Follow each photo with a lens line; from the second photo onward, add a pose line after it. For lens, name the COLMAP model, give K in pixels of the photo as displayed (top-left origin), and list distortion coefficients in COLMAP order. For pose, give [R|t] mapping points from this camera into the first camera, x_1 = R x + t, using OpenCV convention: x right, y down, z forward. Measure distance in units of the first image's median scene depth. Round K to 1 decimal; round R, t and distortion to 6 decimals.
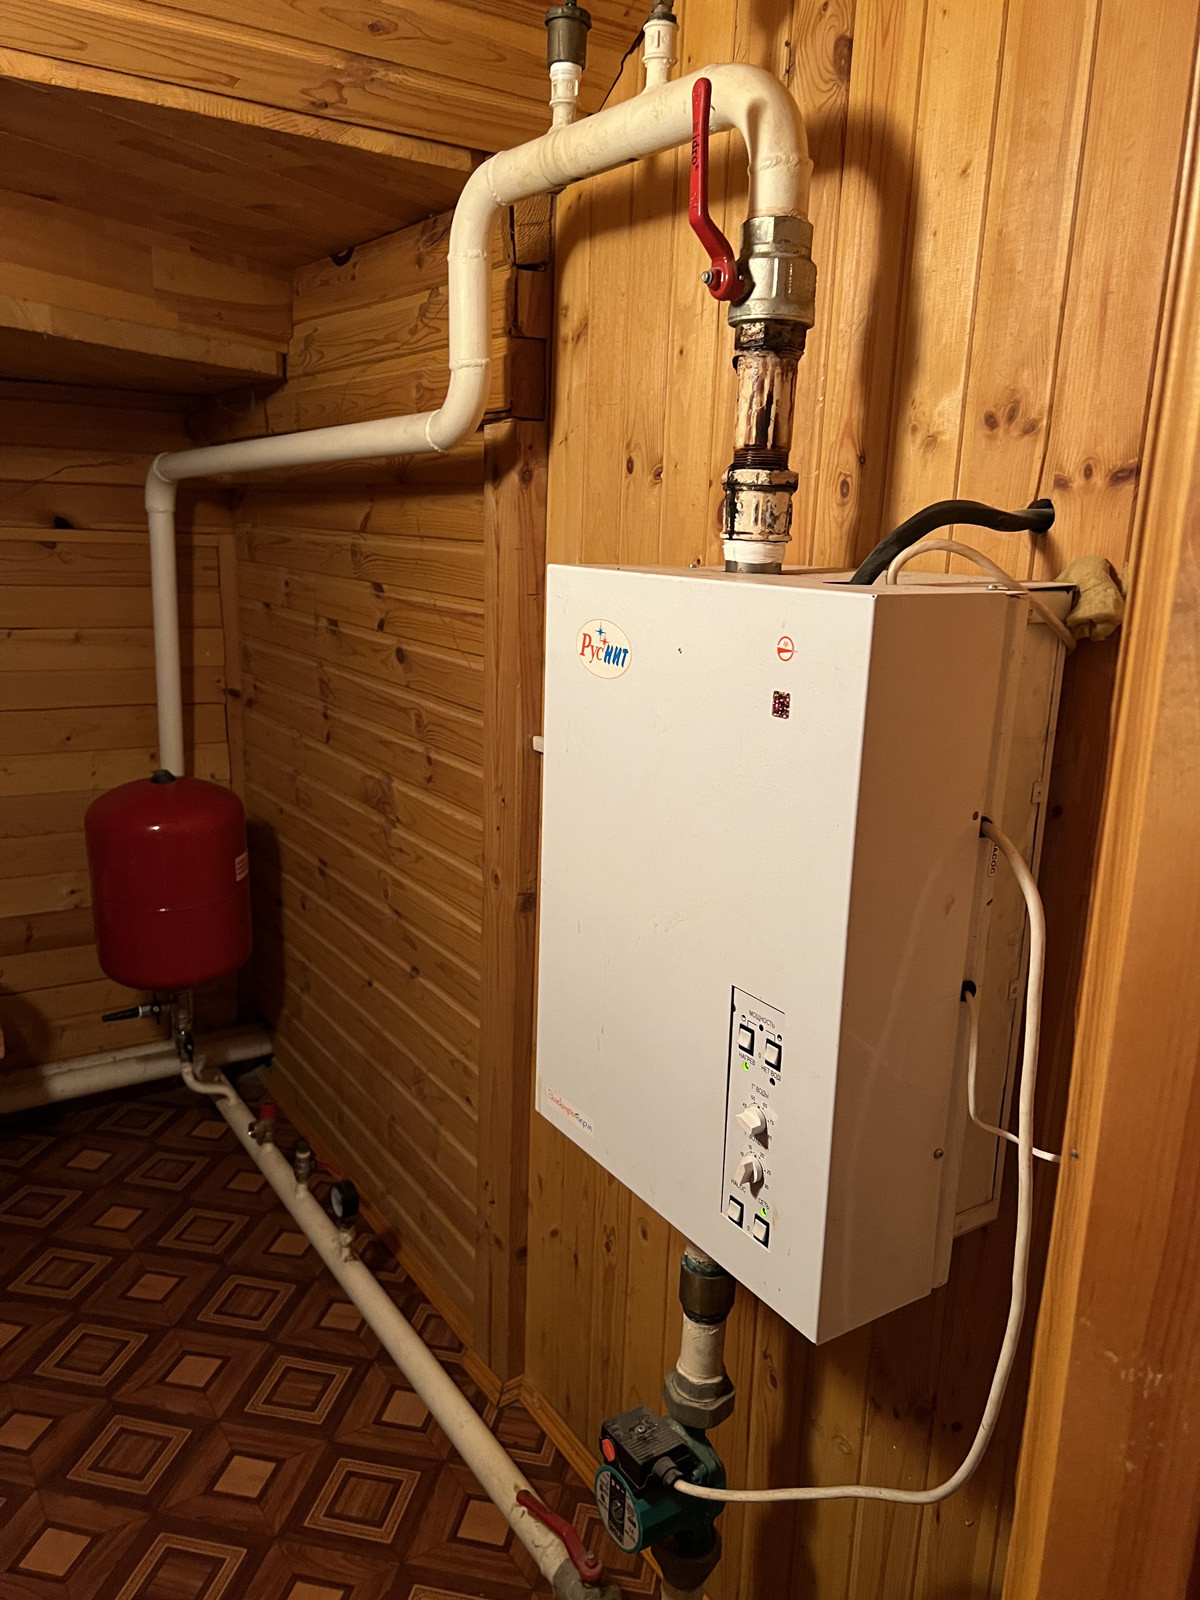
lens RADIAL K [[1186.9, 0, 600.0], [0, 1186.9, 800.0], [0, 0, 1]] dist [0.067624, -0.081299]
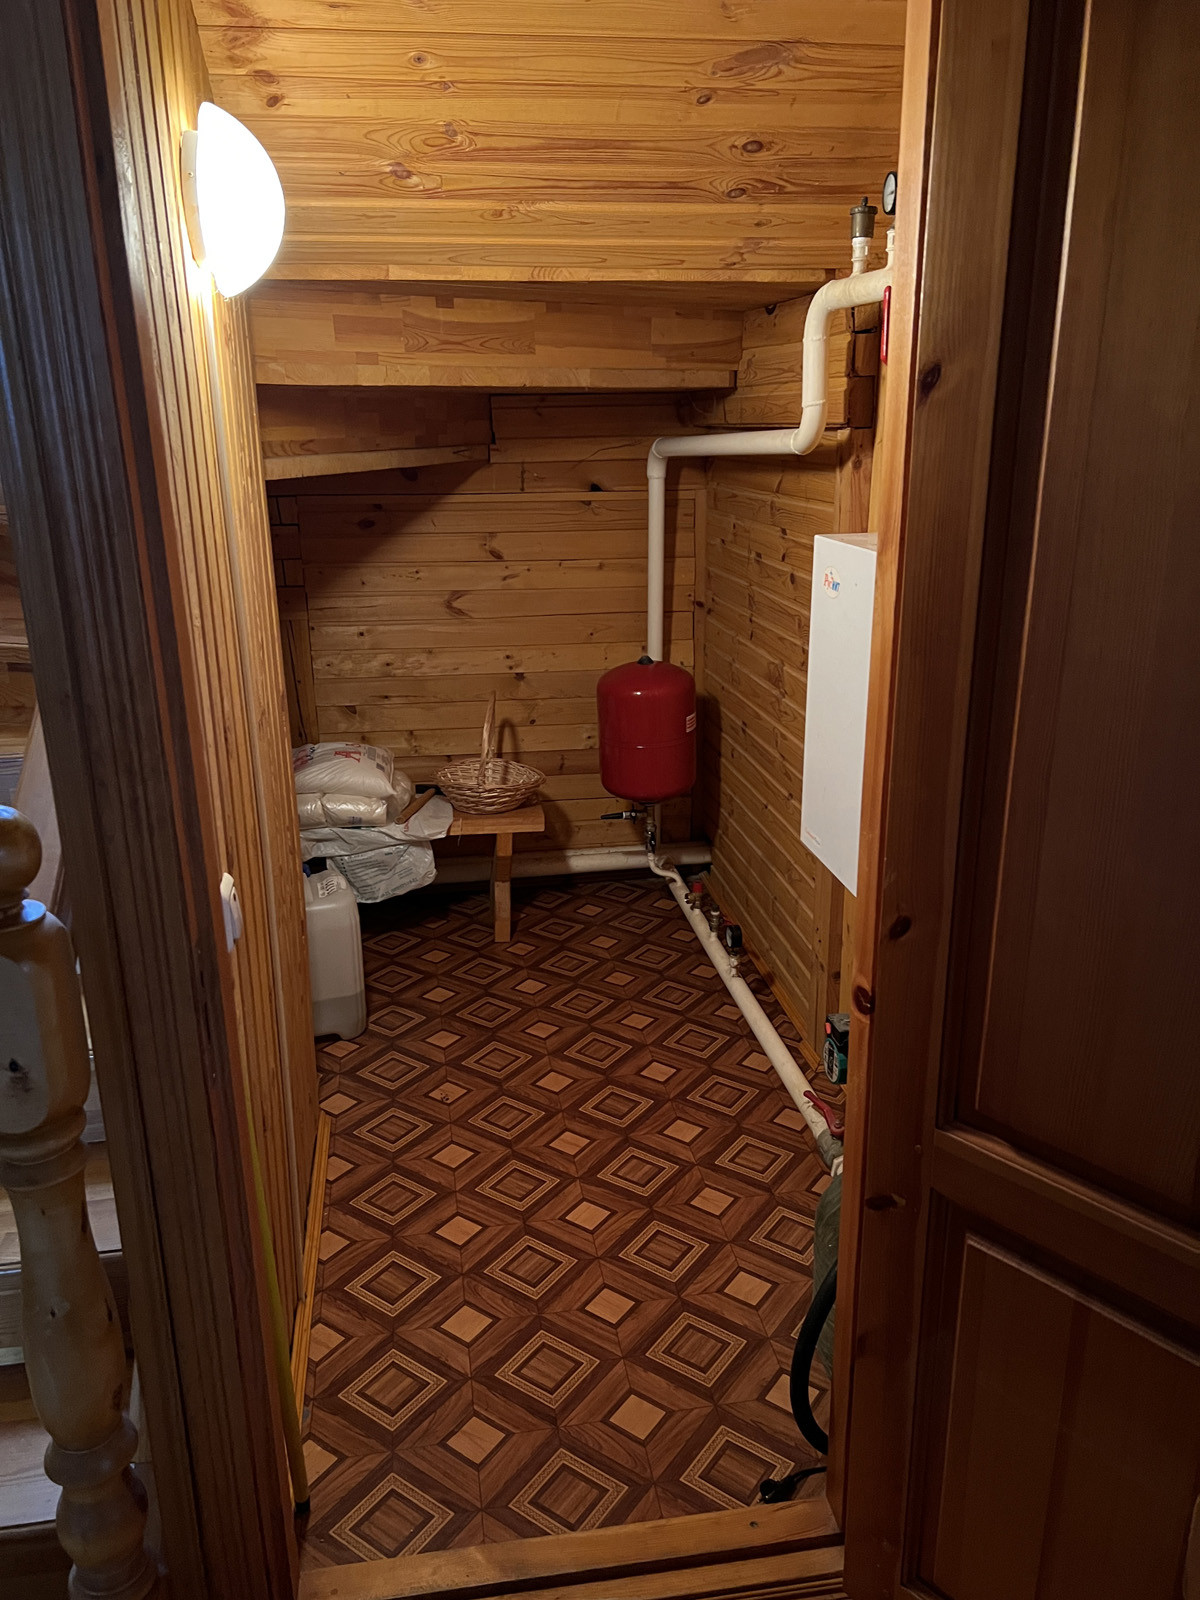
lens RADIAL K [[1168.8, 0, 550.2], [0, 1168.8, 804.1], [0, 0, 1]] dist [0.115762, -0.261723]
pose [[0.892206, 0.085060, -0.443546, 0.204104], [-0.048867, 0.994520, 0.092424, 0.030901], [0.448976, -0.060786, 0.891474, -0.392030]]
